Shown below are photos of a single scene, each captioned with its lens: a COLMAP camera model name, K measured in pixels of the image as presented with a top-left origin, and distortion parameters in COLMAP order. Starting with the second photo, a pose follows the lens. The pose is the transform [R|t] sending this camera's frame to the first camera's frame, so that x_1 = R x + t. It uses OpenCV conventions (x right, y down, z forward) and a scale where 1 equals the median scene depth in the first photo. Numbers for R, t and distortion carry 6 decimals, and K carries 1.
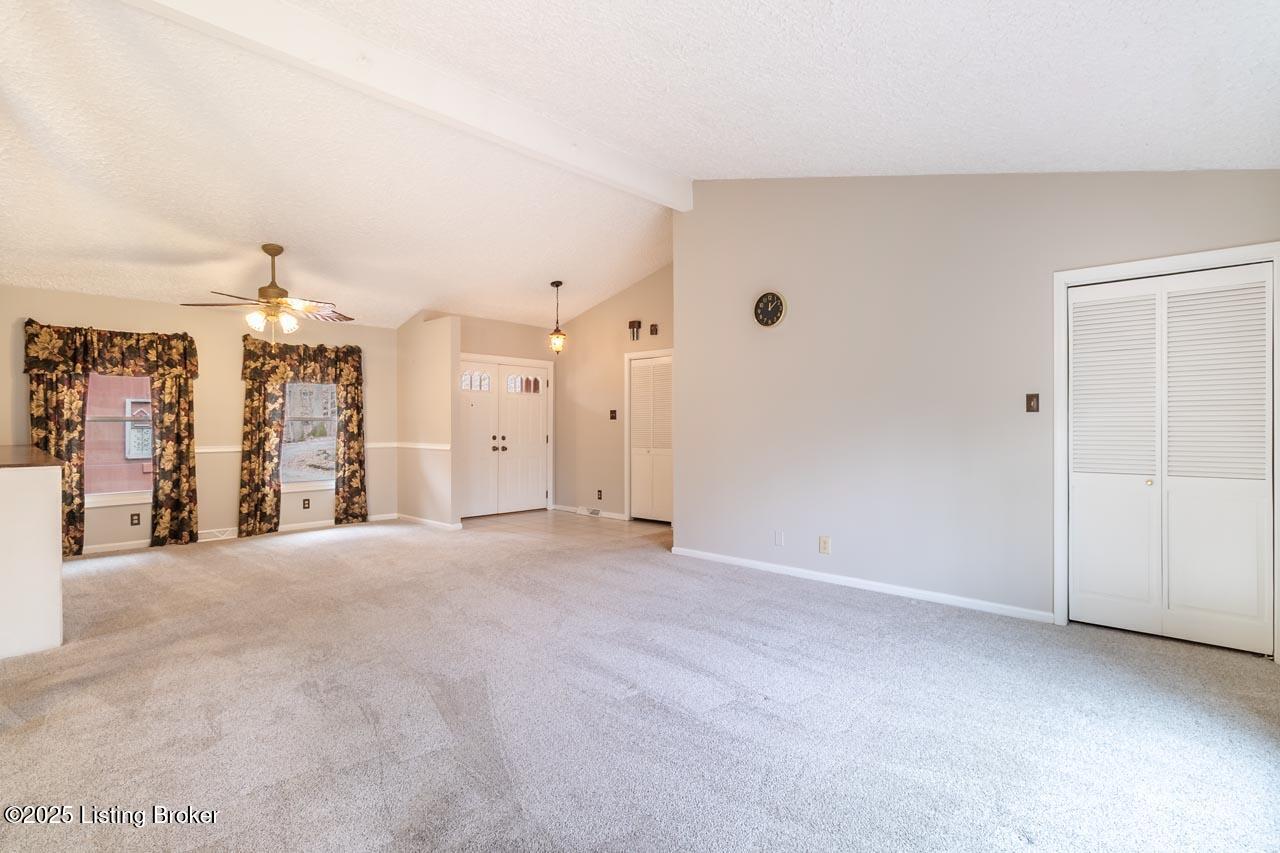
lens RADIAL K [[545.8, 0, 632.4], [0, 545.8, 425.5], [0, 0, 1]] dist [-0.001161, -0.000034]
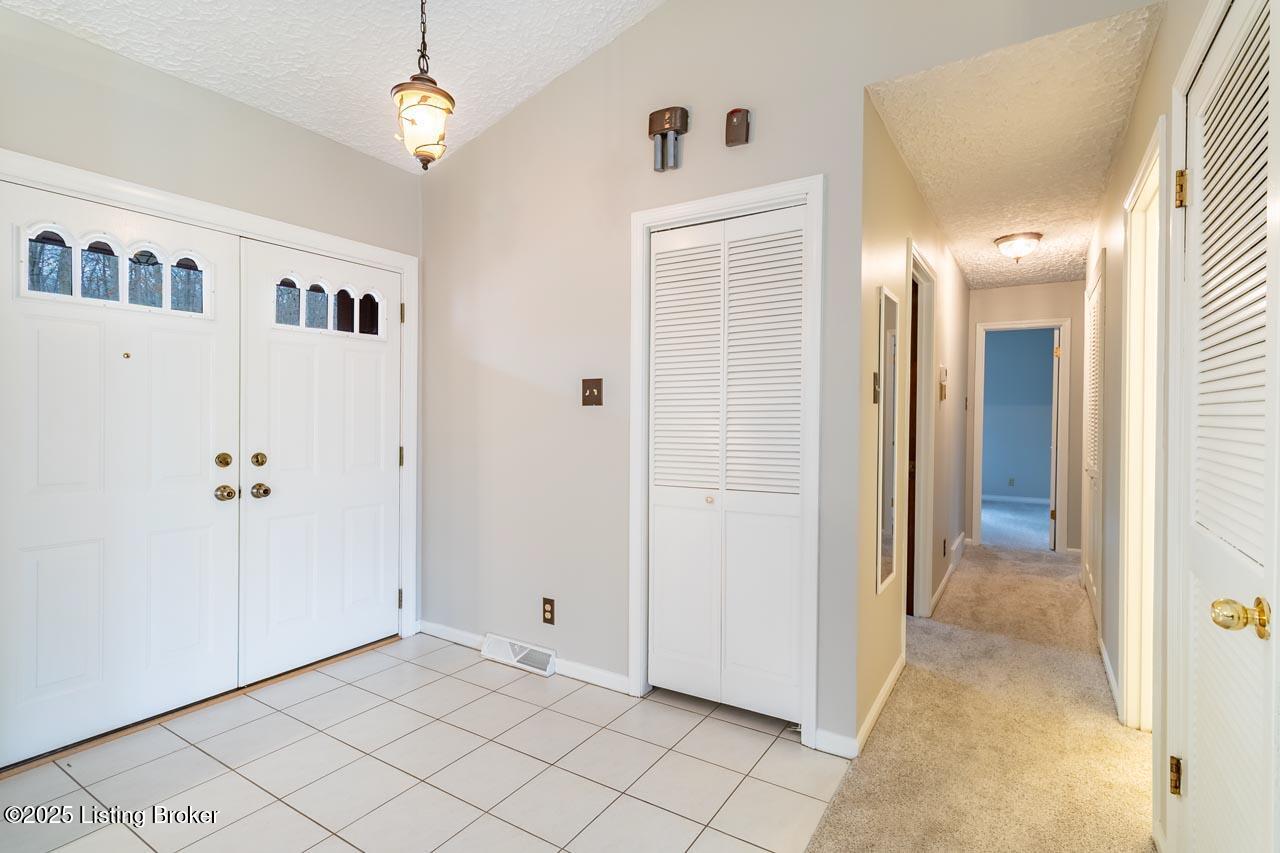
lens RADIAL K [[615.3, 0, 647.7], [0, 615.3, 416.5], [0, 0, 1]] dist [0.003531, 0.000415]
pose [[0.981138, 0.001550, 0.193300, -0.075766], [-0.001381, 0.999999, -0.001008, -0.003297], [-0.193301, 0.000722, 0.981139, 0.590312]]
